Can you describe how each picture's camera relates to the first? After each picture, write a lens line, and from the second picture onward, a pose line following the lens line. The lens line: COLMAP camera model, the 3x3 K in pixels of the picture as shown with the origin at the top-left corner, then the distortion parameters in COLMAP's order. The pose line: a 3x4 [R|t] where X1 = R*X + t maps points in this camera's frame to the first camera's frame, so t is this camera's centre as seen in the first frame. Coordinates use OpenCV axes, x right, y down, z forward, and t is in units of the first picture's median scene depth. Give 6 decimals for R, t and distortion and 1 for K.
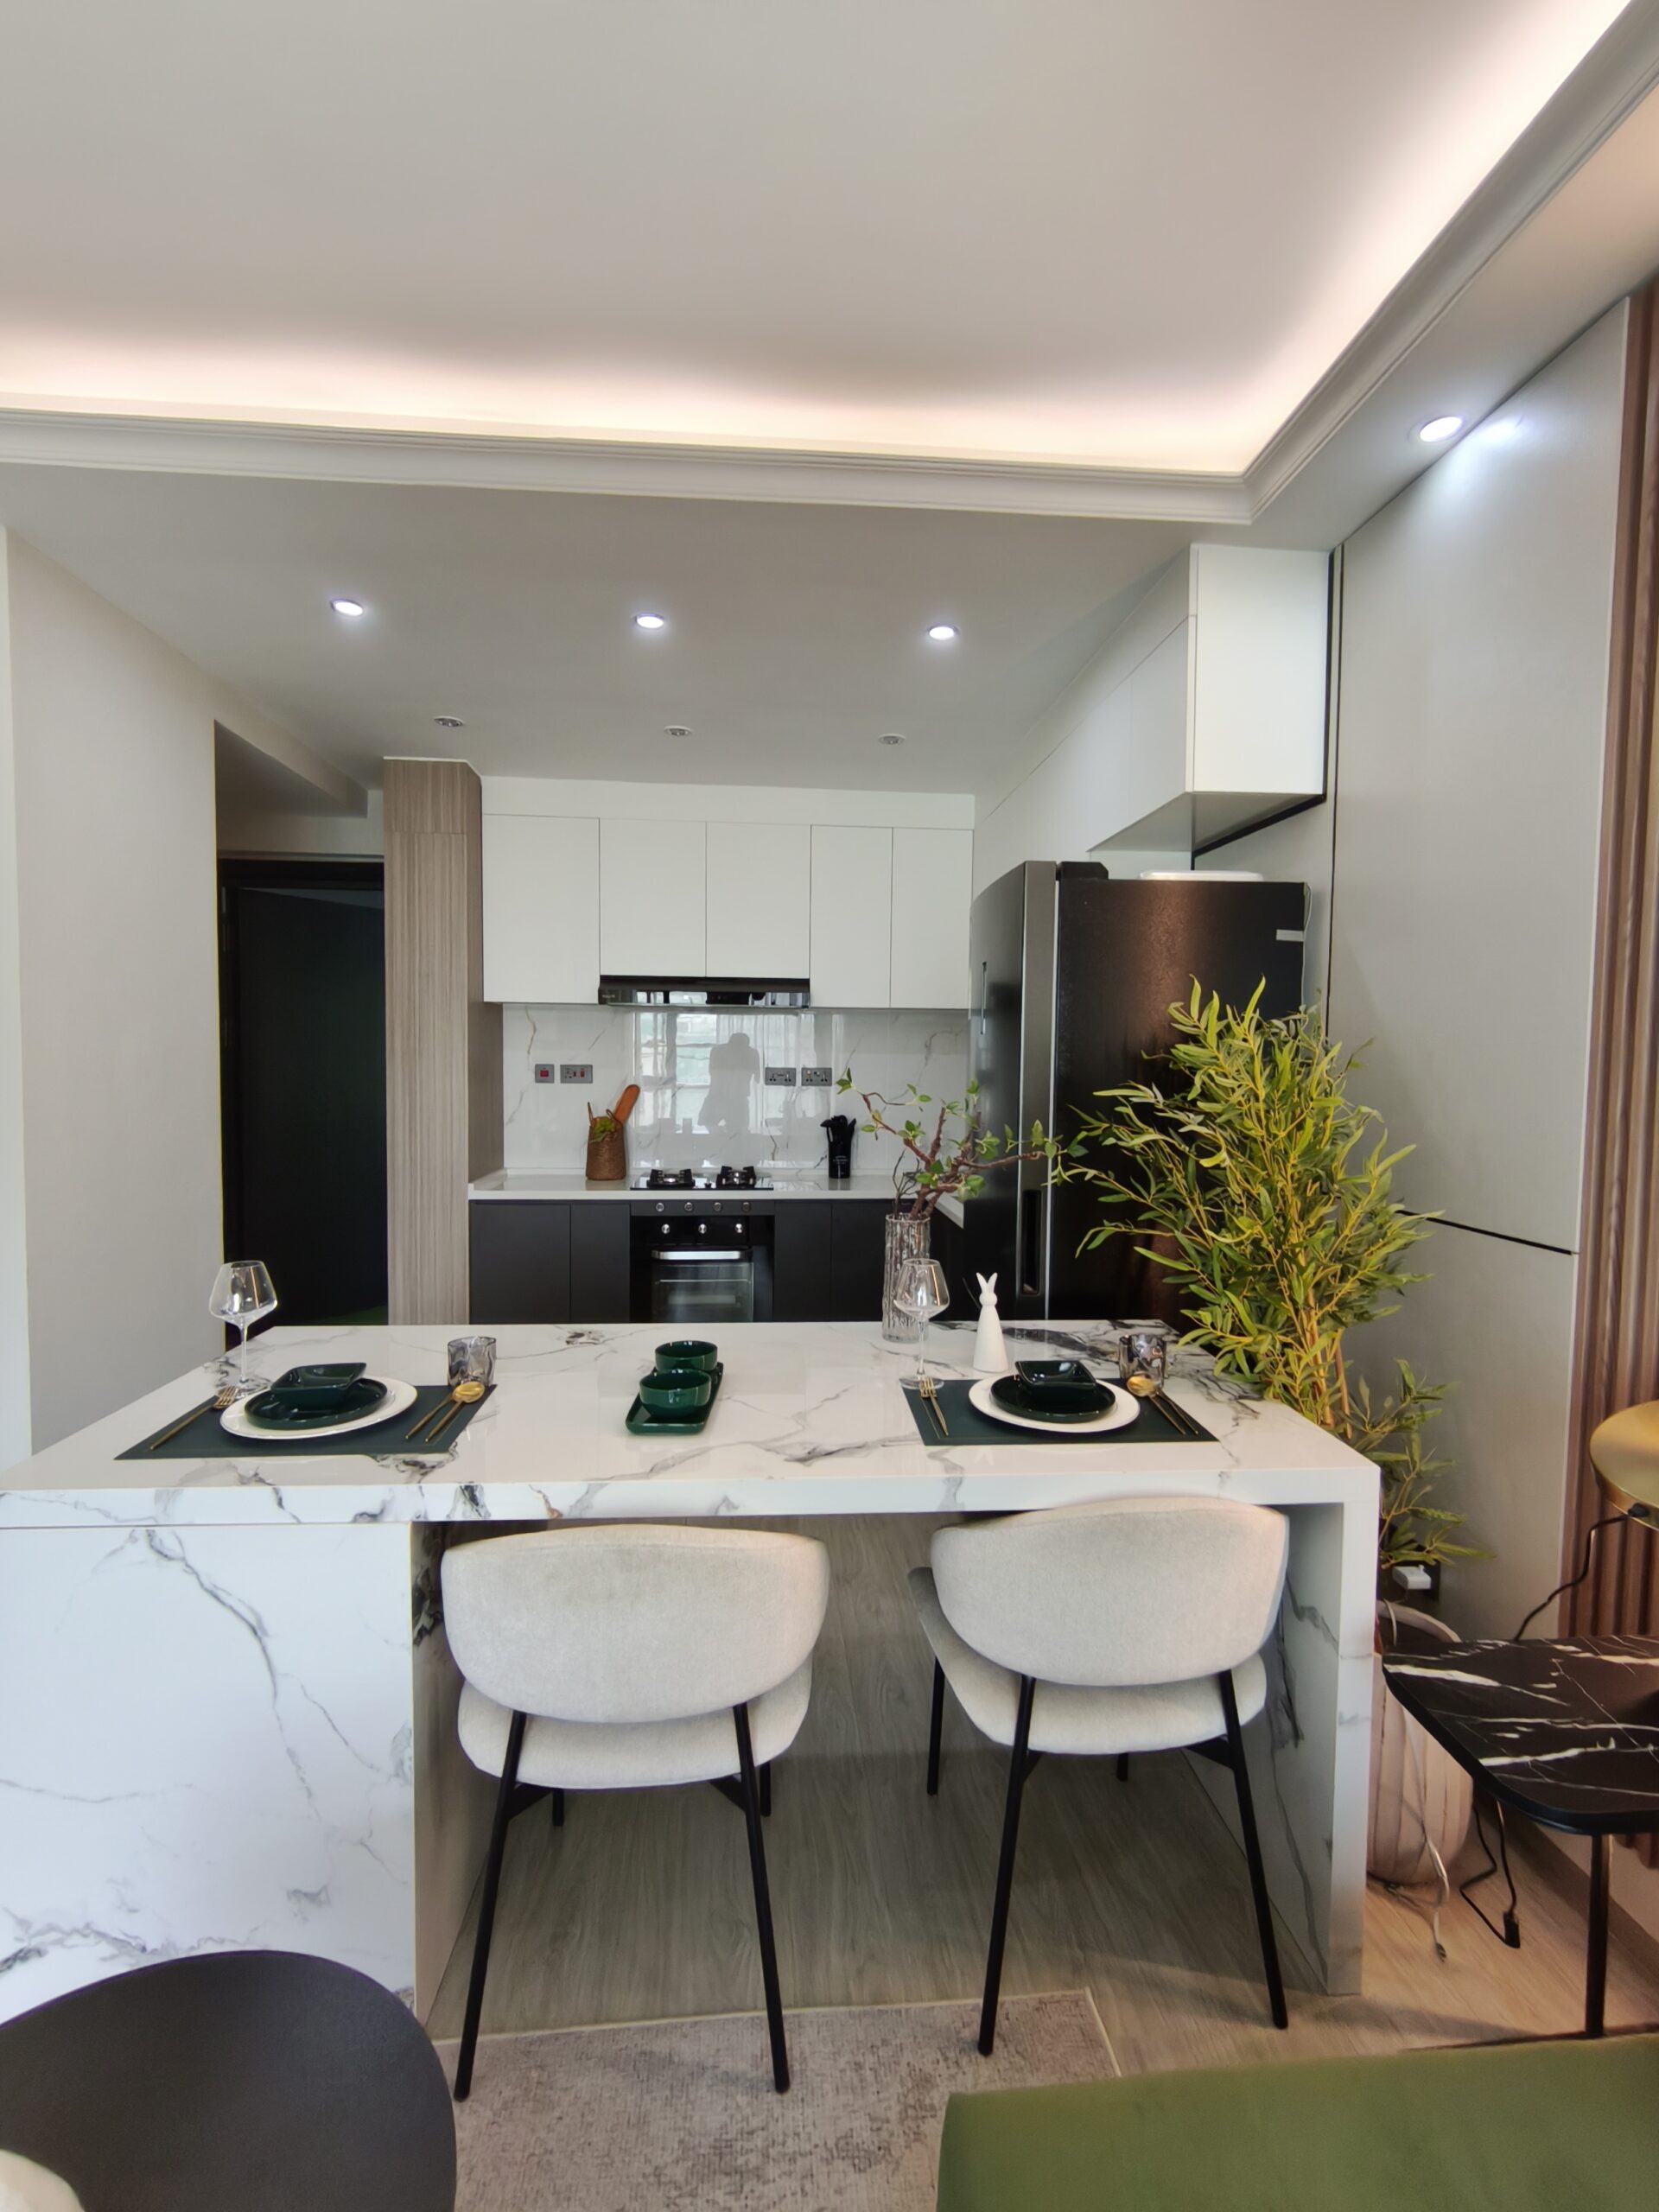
lens RADIAL K [[986.2, 0, 845.9], [0, 986.2, 1125.9], [0, 0, 1]] dist [0.010212, -0.001645]
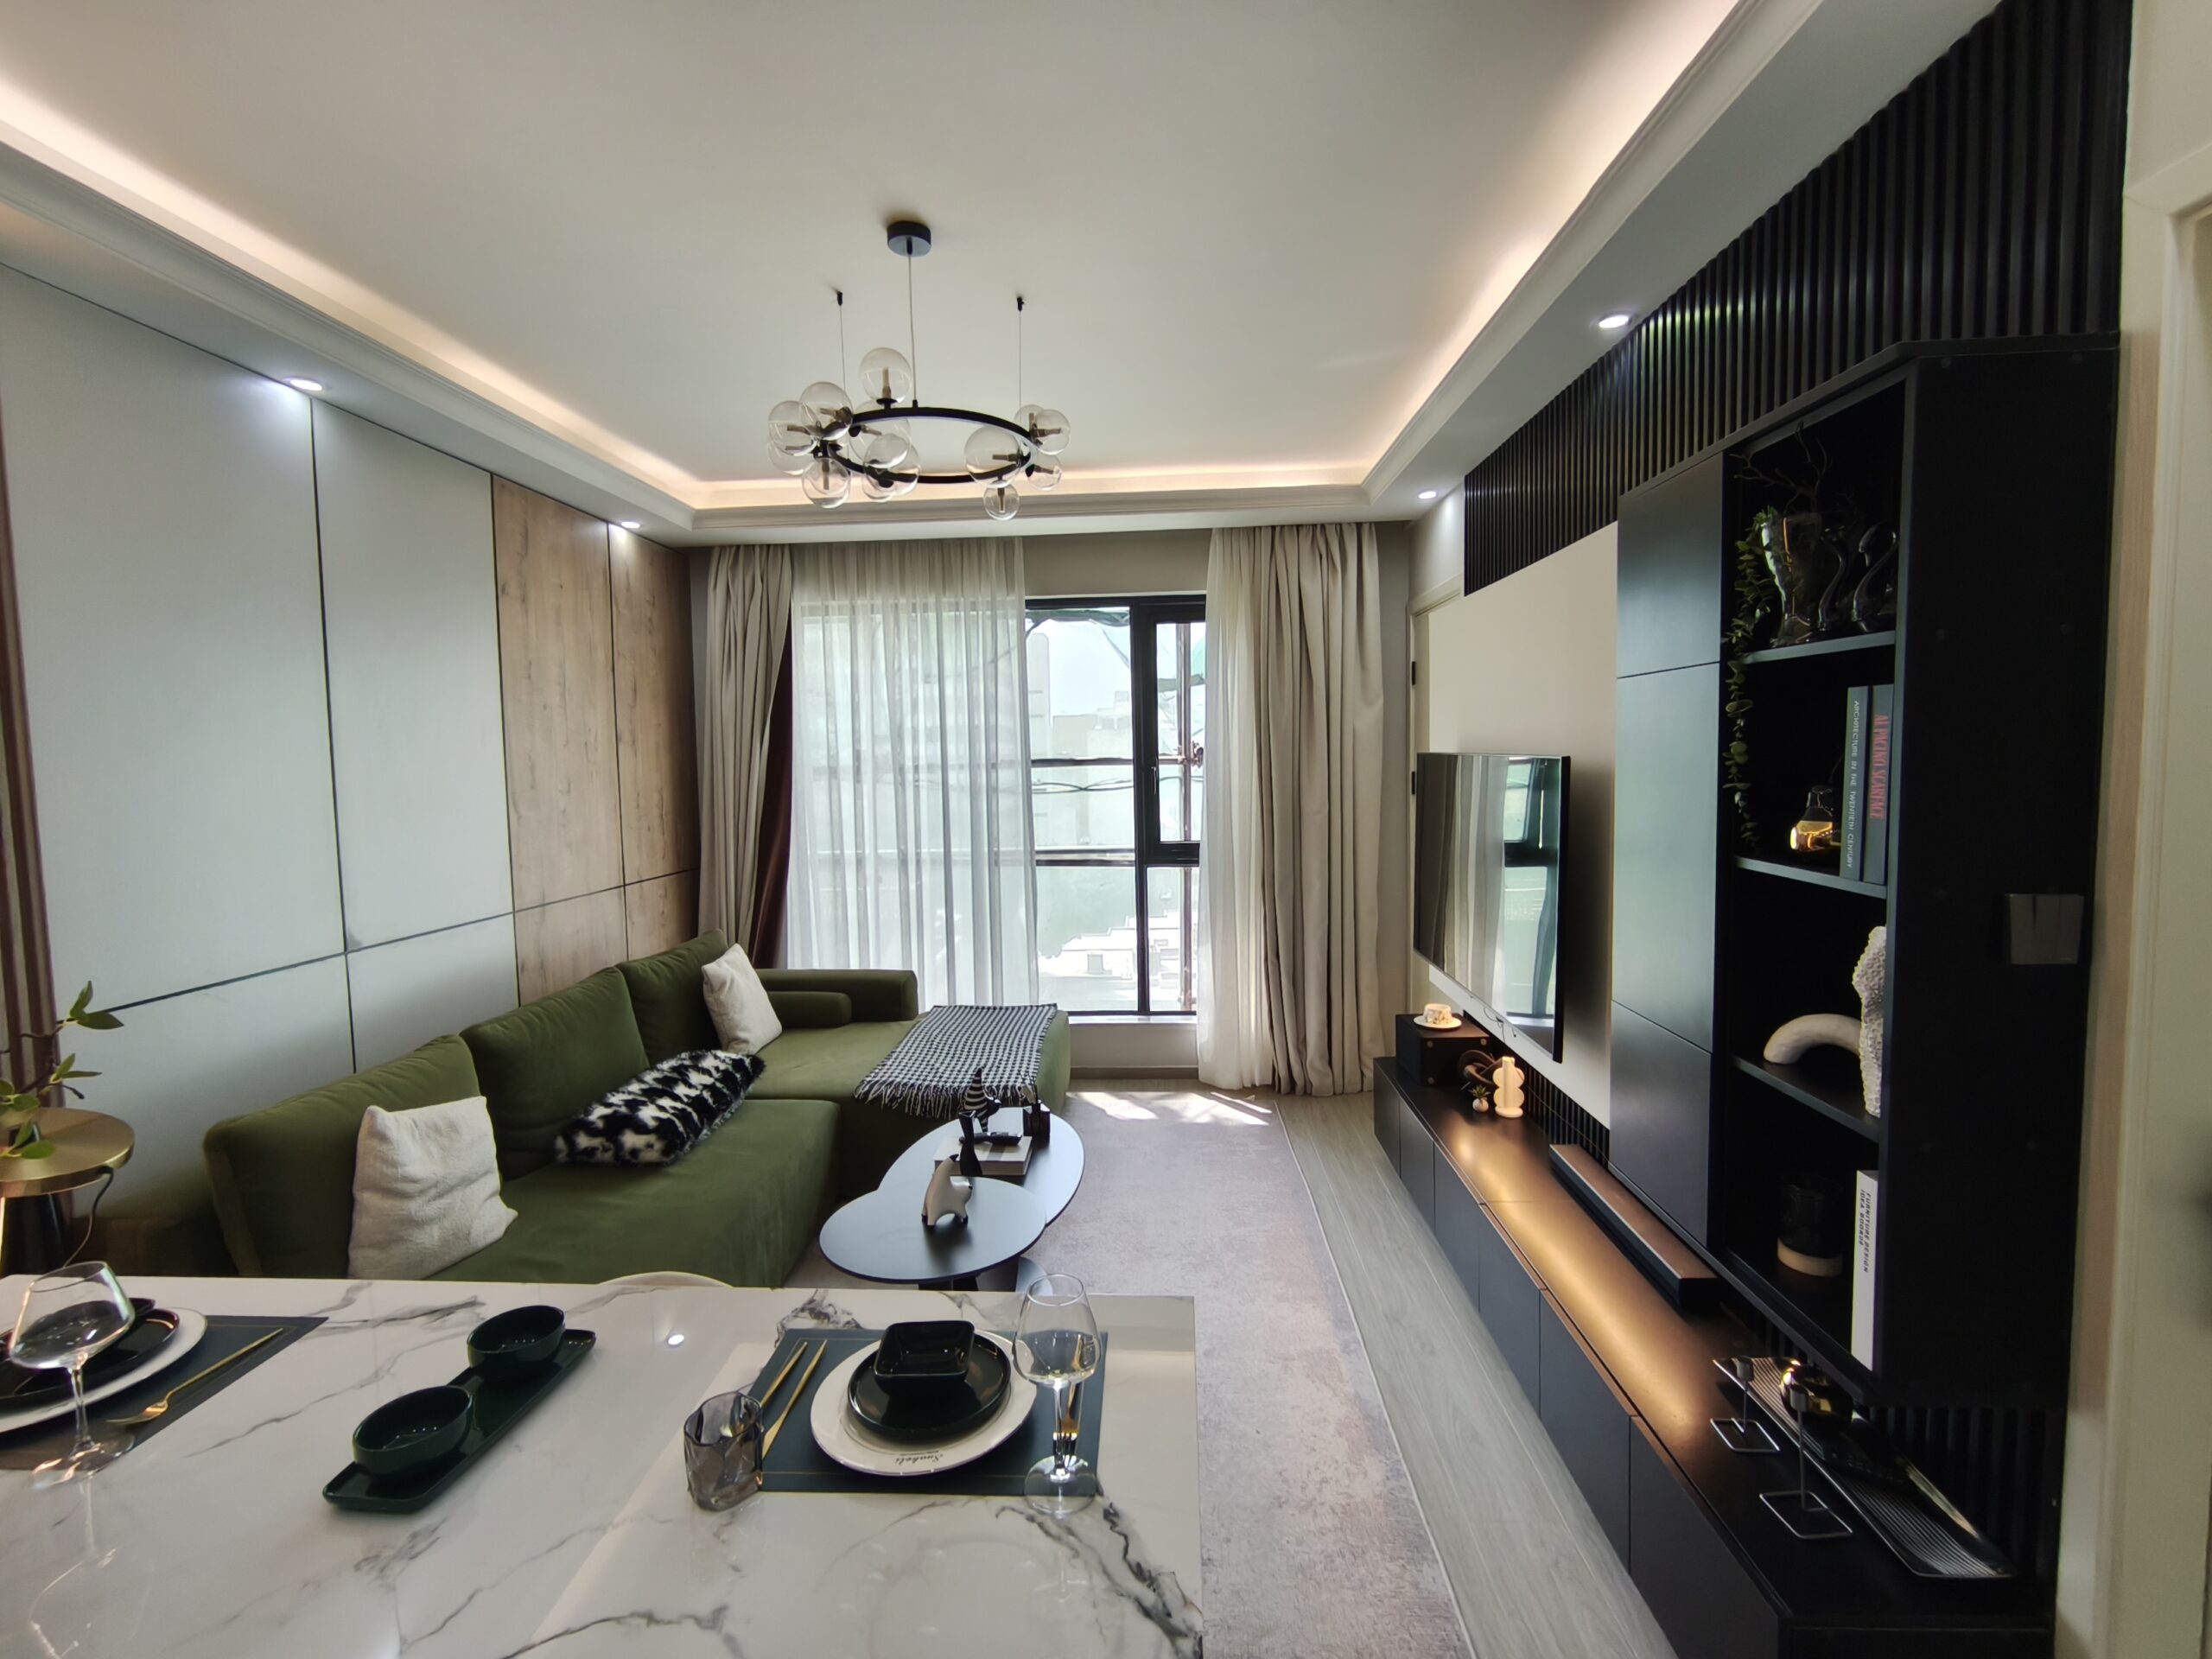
lens RADIAL K [[986.2, 0, 1113.6], [0, 986.2, 826.4], [0, 0, 1]] dist [0.010212, -0.001645]
pose [[-0.990908, -0.000759, 0.134540, -0.808856], [0.017168, 0.991096, 0.132035, -0.275967], [-0.133442, 0.133145, -0.982072, 1.752760]]
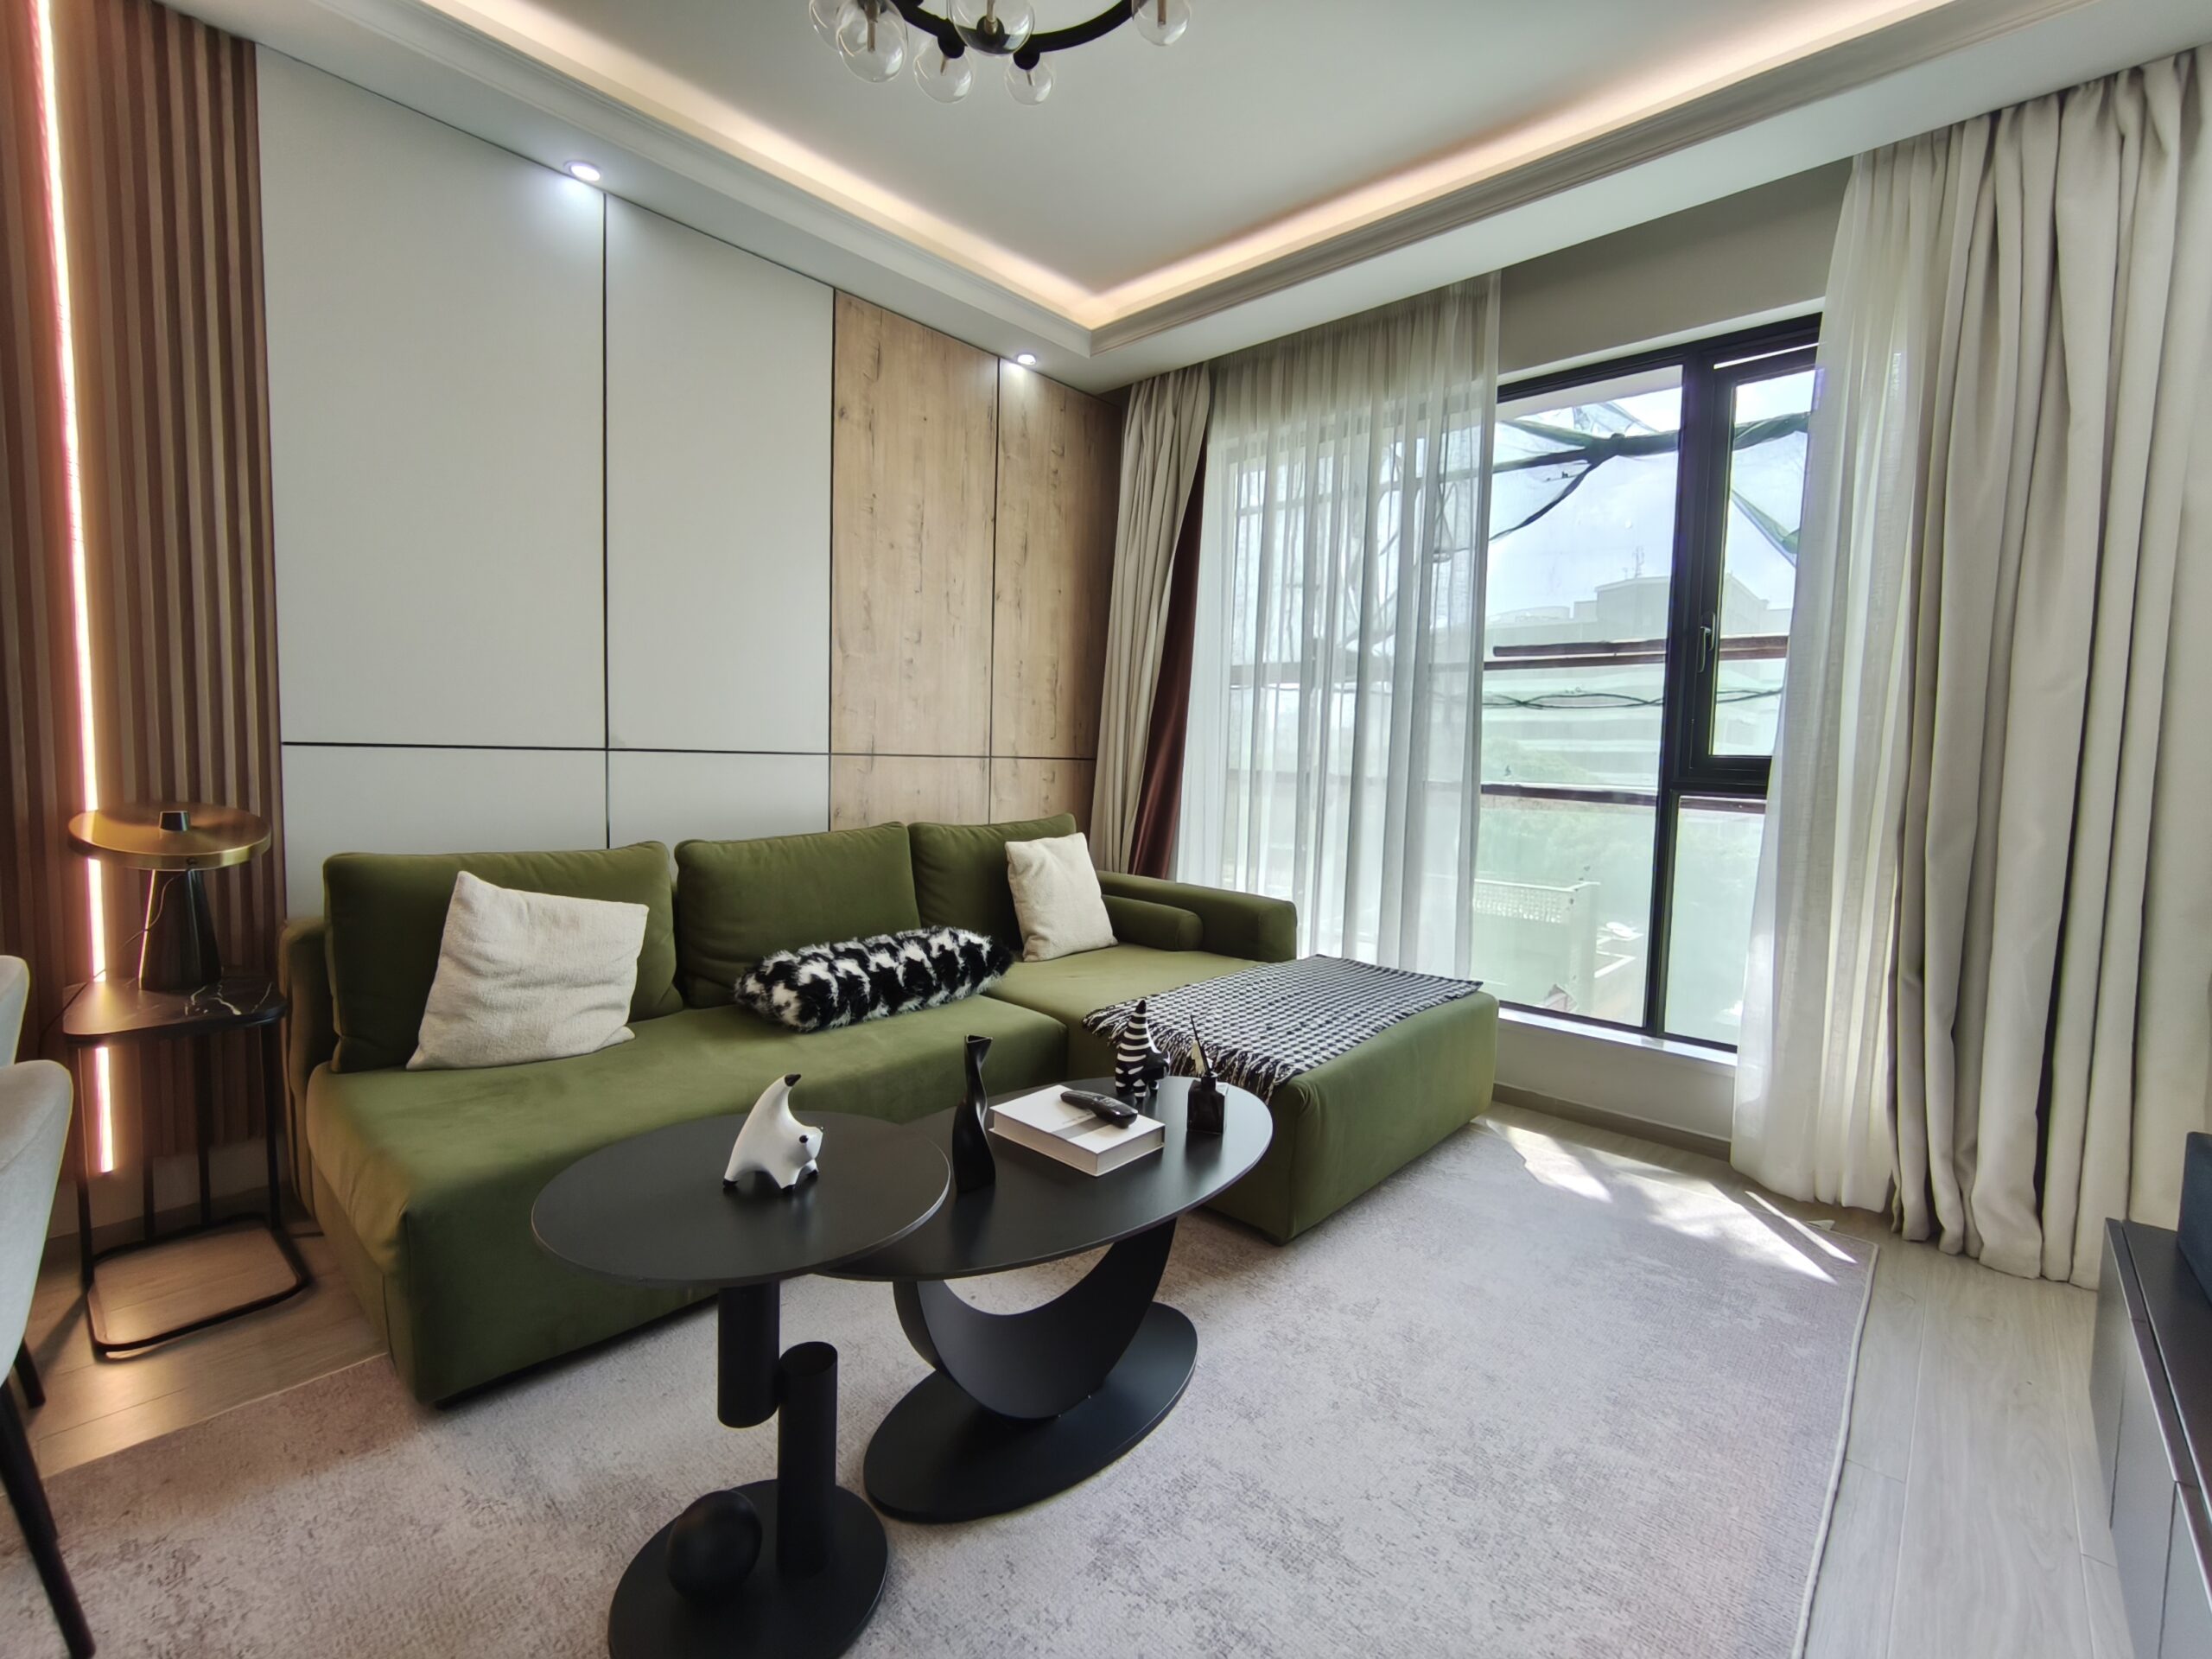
lens RADIAL K [[986.2, 0, 1097.3], [0, 986.2, 816.8], [0, 0, 1]] dist [0.010212, -0.001645]
pose [[-0.677118, -0.081728, 0.731321, -1.150349], [0.008365, 0.992894, 0.118705, 0.088323], [-0.735827, 0.086495, -0.671623, 0.749497]]
